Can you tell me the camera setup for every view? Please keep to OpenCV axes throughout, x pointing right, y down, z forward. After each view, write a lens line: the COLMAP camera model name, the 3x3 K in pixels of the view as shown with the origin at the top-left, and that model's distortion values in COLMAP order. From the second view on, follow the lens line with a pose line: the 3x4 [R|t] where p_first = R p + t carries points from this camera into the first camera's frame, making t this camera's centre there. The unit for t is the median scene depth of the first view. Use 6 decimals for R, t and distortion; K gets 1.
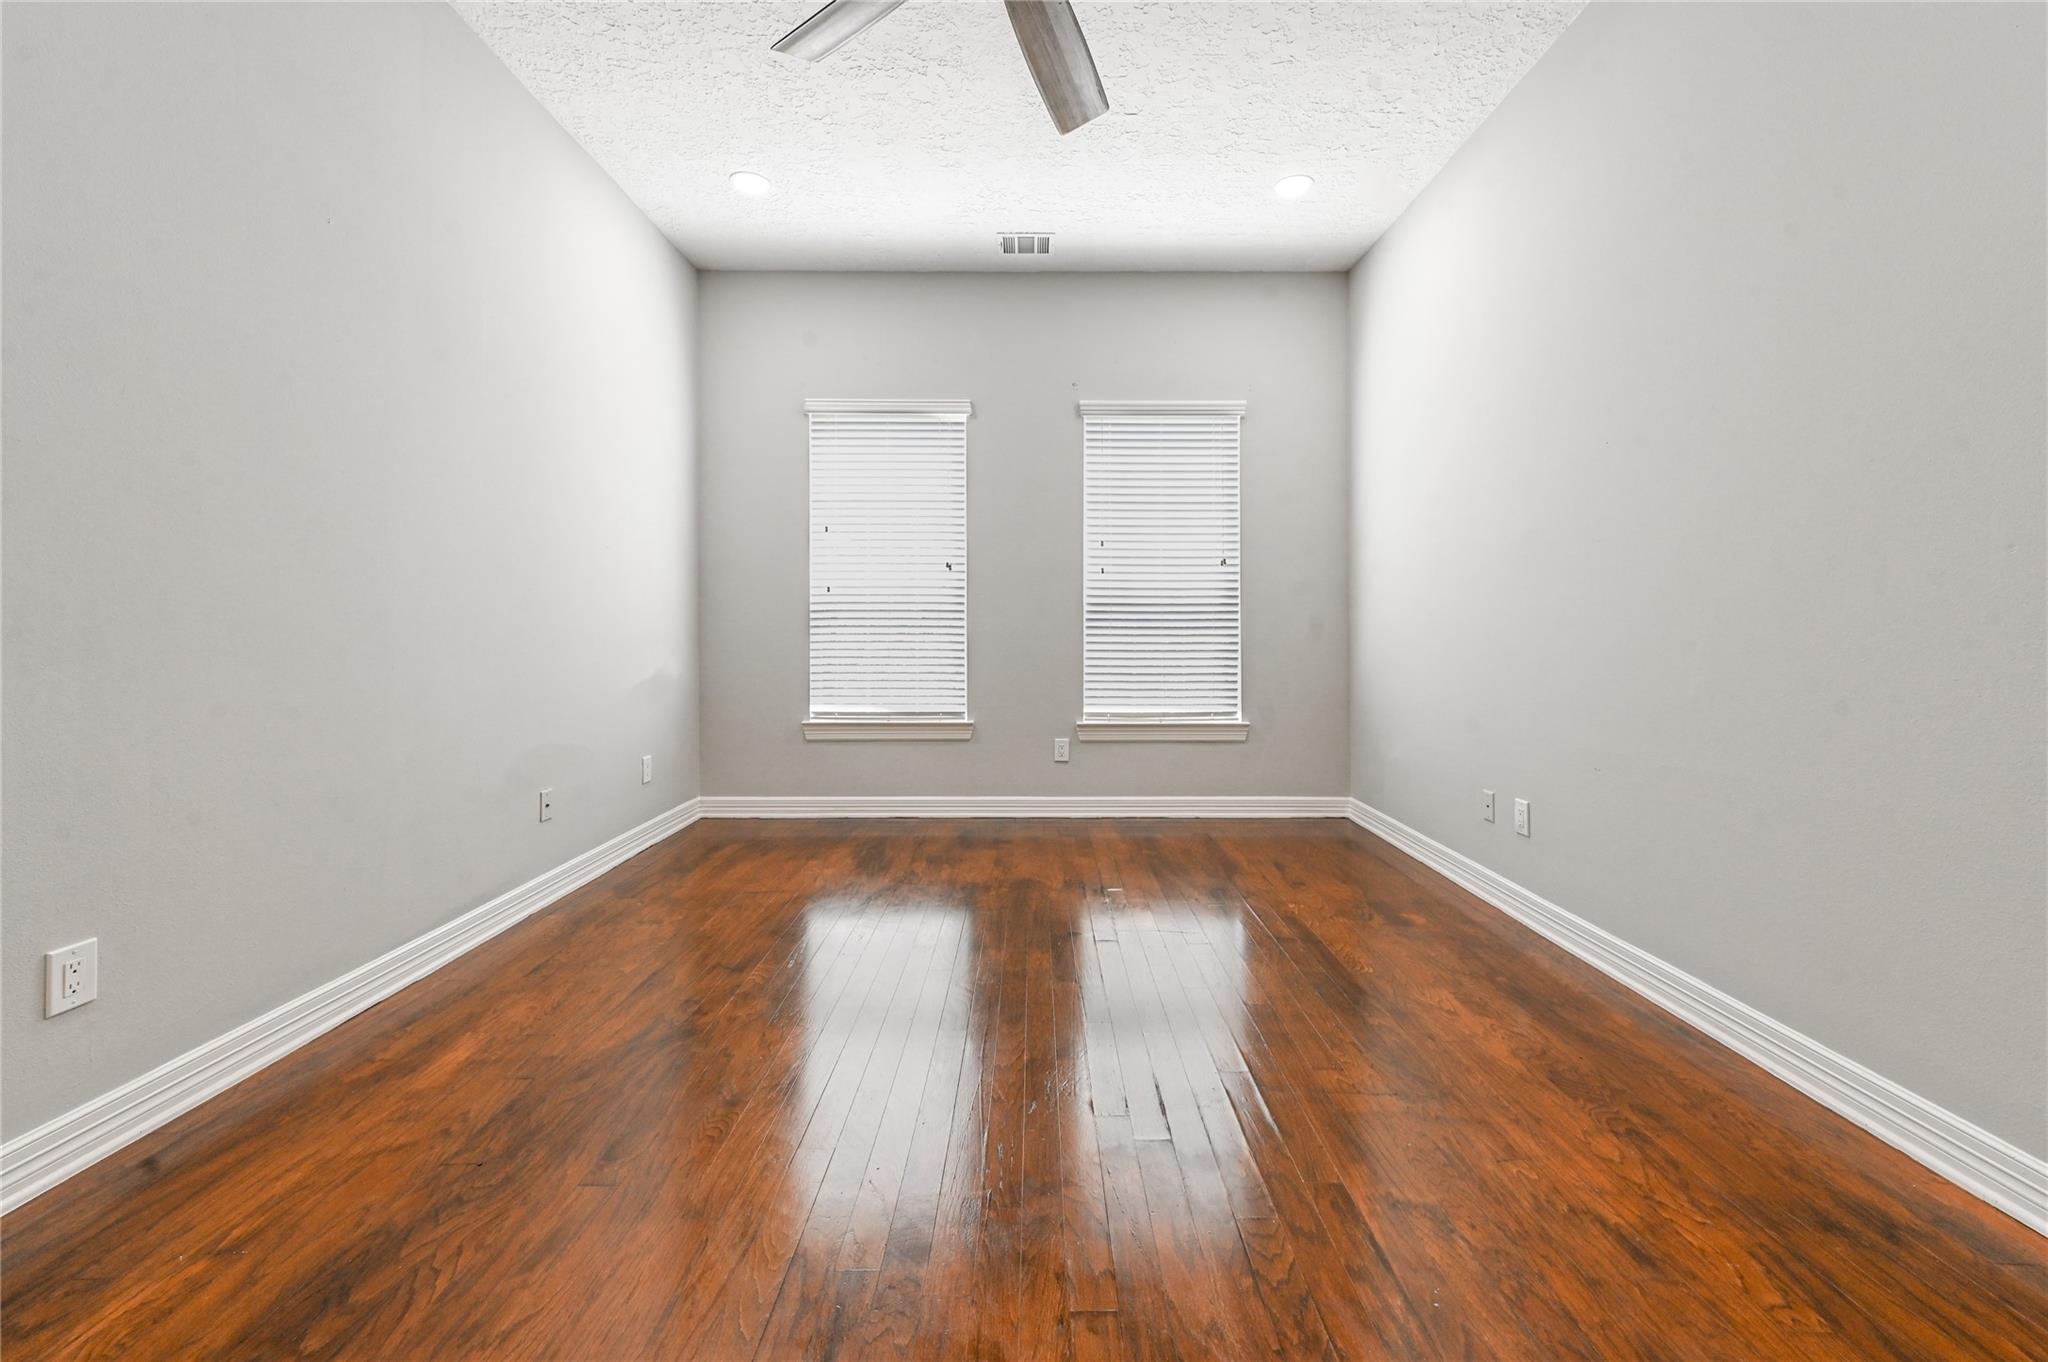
lens RADIAL K [[805.9, 0, 979.1], [0, 805.9, 628.0], [0, 0, 1]] dist [0.015393, 0.000498]
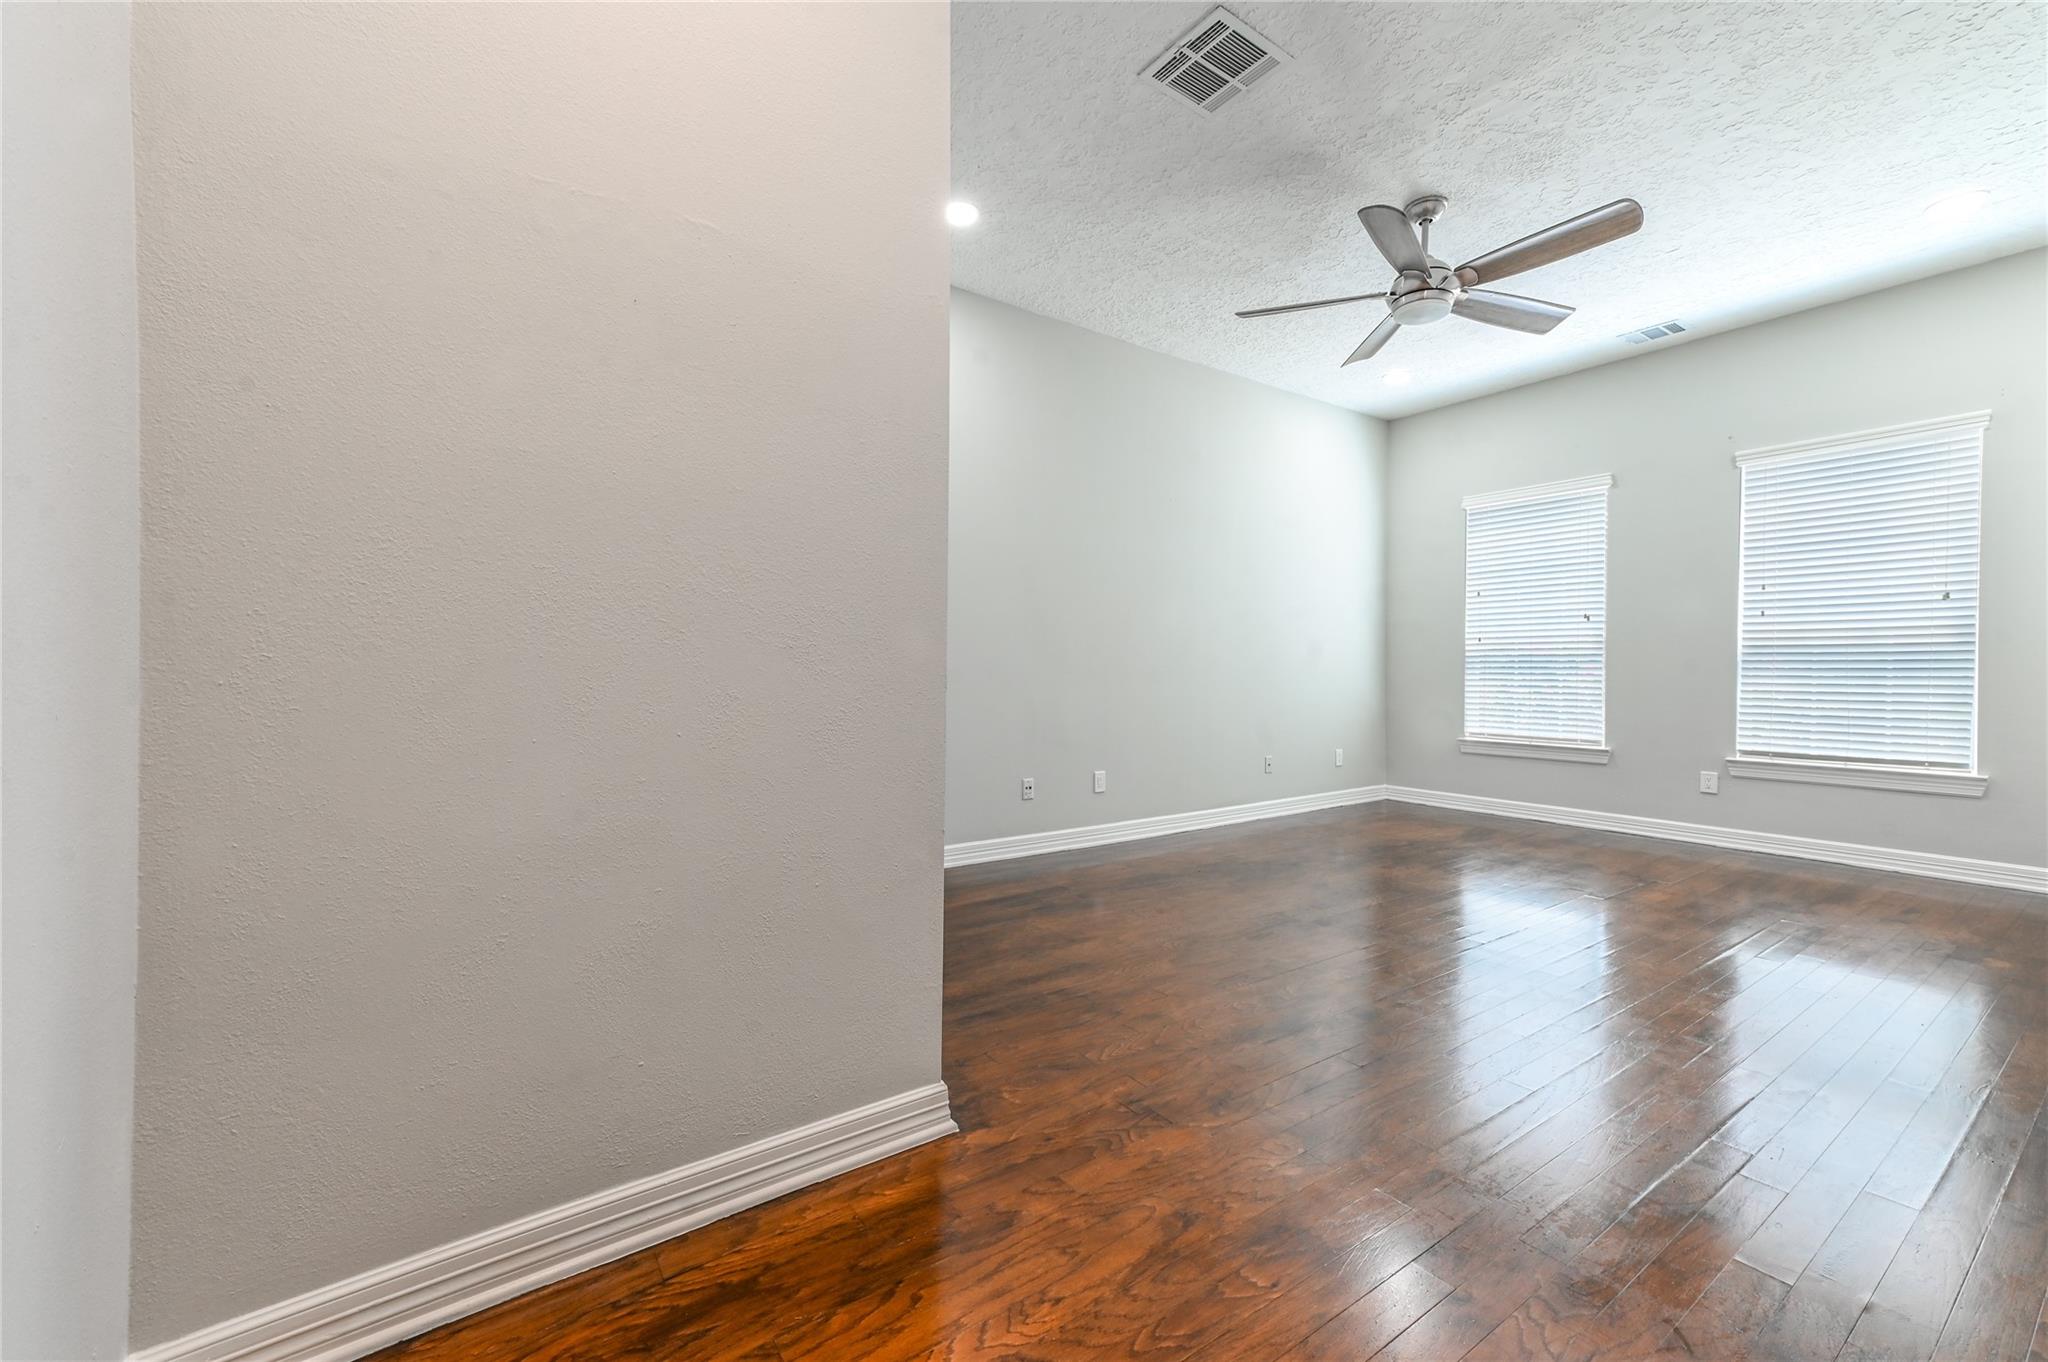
lens RADIAL K [[805.9, 0, 1027.0], [0, 805.9, 673.8], [0, 0, 1]] dist [0.015393, 0.000498]
pose [[0.594081, 0.005233, -0.804388, 0.436403], [-0.000815, 0.999982, 0.005904, 0.000226], [0.804404, -0.002851, 0.594075, -0.379680]]
